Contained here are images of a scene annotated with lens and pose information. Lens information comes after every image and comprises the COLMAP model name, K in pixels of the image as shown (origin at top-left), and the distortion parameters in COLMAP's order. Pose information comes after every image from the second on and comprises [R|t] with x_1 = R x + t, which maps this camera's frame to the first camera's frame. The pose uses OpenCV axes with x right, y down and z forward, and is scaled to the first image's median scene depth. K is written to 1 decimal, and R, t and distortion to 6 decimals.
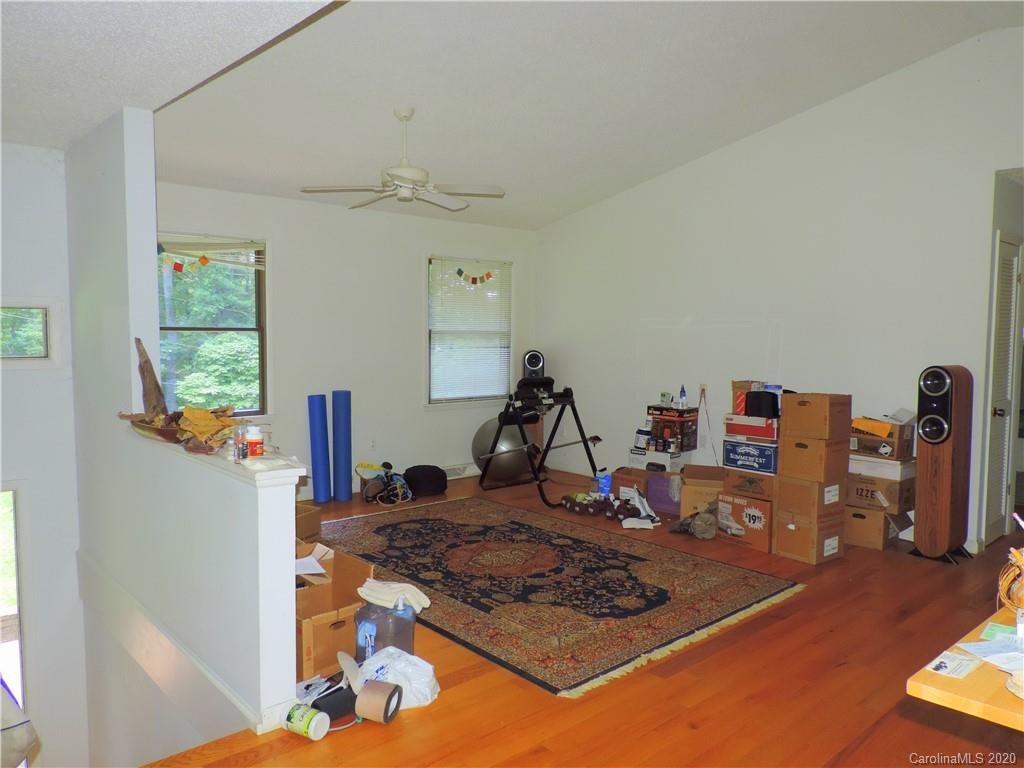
lens RADIAL K [[720.7, 0, 528.5], [0, 720.7, 387.4], [0, 0, 1]] dist [-0.013514, -0.008610]
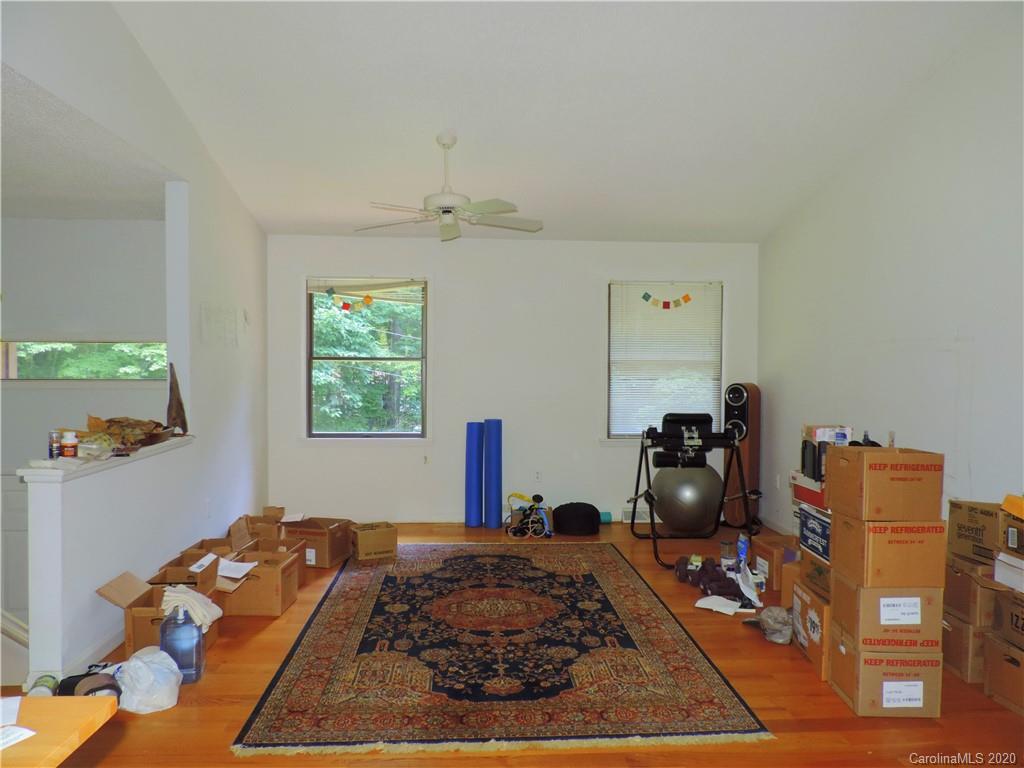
lens RADIAL K [[720.7, 0, 511.9], [0, 720.7, 380.0], [0, 0, 1]] dist [-0.013514, -0.008610]
pose [[0.792324, 0.010061, -0.610018, 0.504049], [-0.047219, 0.997876, -0.044873, -0.007514], [0.608271, 0.064358, 0.791116, 0.271088]]
